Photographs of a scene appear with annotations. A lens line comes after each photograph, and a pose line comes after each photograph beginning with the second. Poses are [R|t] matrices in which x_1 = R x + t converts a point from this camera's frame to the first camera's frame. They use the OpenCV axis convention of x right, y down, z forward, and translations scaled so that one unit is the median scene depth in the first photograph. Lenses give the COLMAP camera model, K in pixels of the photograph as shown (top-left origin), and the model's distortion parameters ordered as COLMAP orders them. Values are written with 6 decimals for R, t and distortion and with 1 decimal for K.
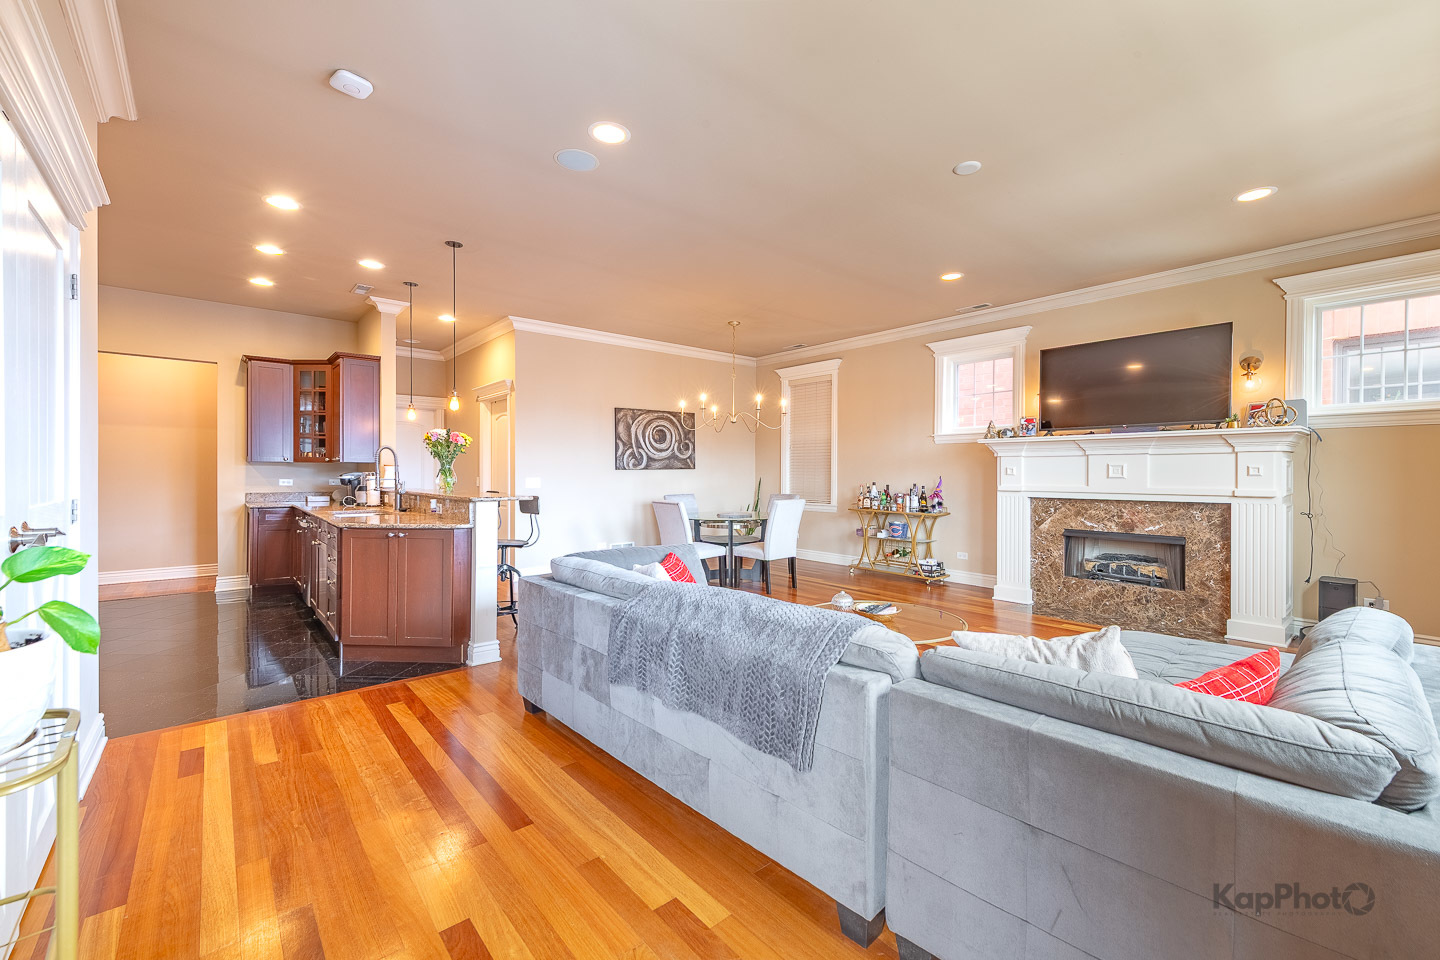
lens RADIAL K [[573.7, 0, 701.4], [0, 573.7, 479.5], [0, 0, 1]] dist [0.013569, 0.000785]
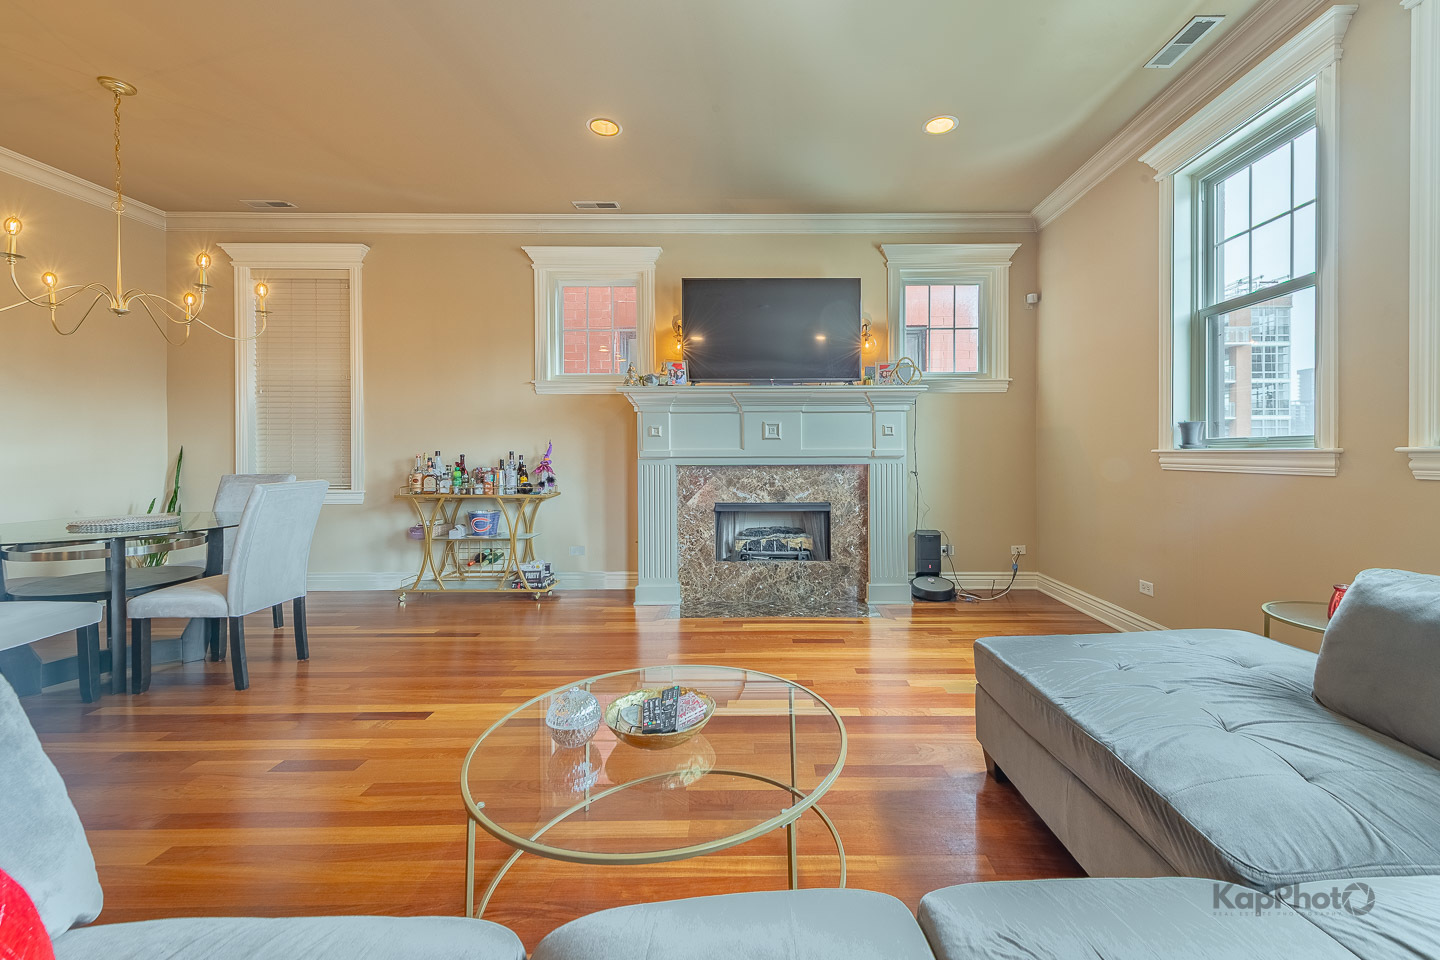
lens RADIAL K [[597.6, 0, 733.0], [0, 597.6, 462.6], [0, 0, 1]] dist [0.009373, -0.002210]
pose [[0.641781, -0.009443, 0.766830, 0.003048], [0.013367, 0.999910, 0.001126, 0.024104], [-0.766771, 0.009528, 0.641850, 0.374432]]
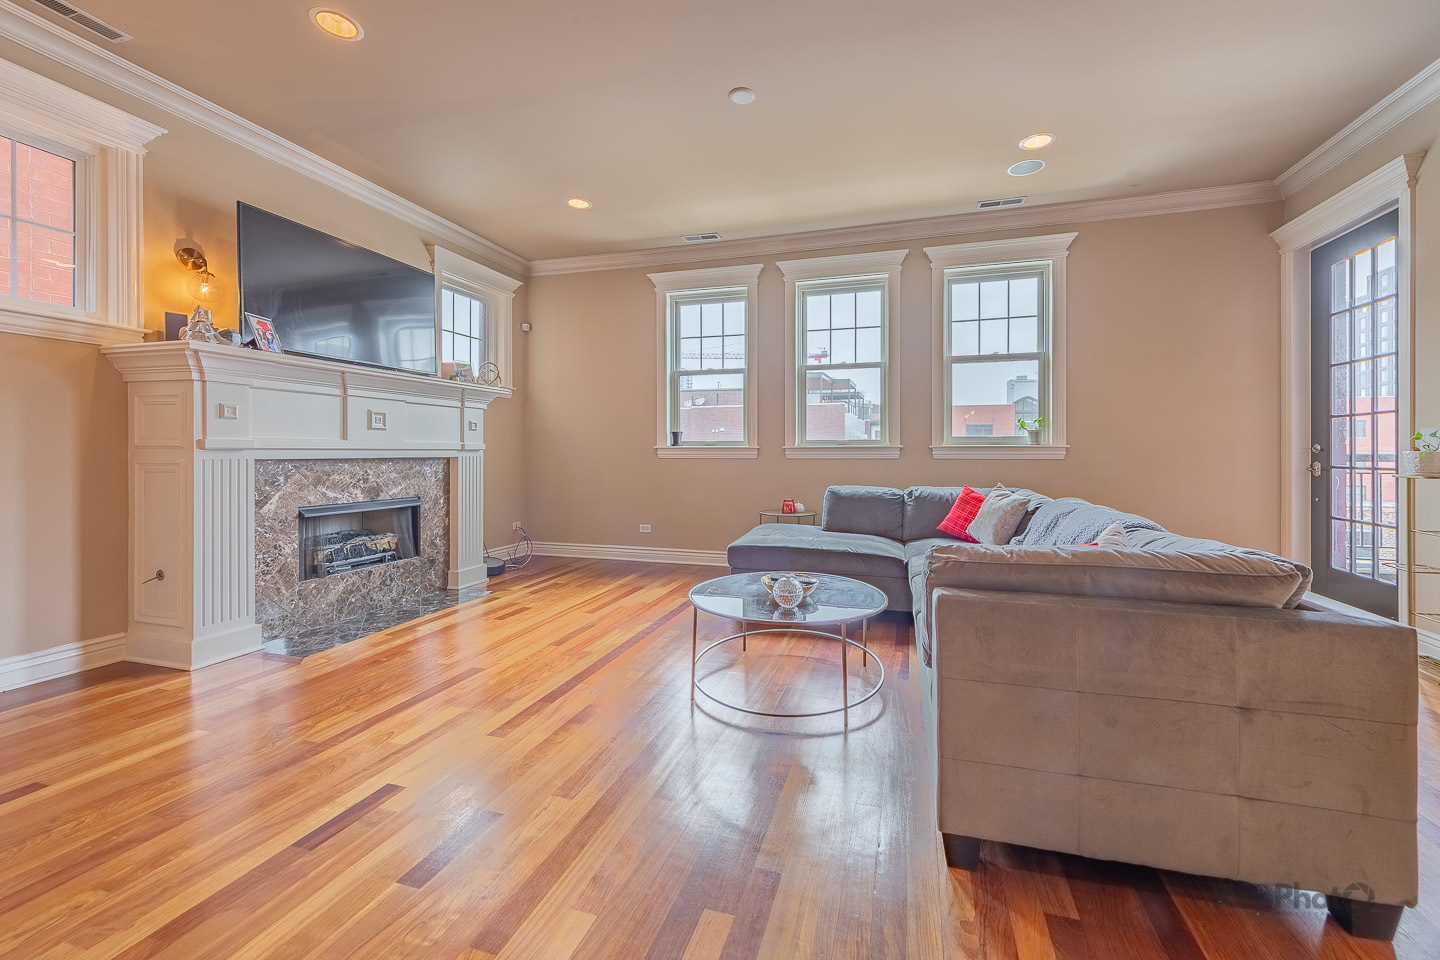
lens RADIAL K [[597.6, 0, 799.7], [0, 597.6, 452.1], [0, 0, 1]] dist [0.009373, -0.002210]
pose [[-0.632517, 0.002777, 0.774542, -0.197352], [0.013415, 0.999883, 0.007370, 0.023135], [-0.774431, 0.015052, -0.632480, 0.837470]]
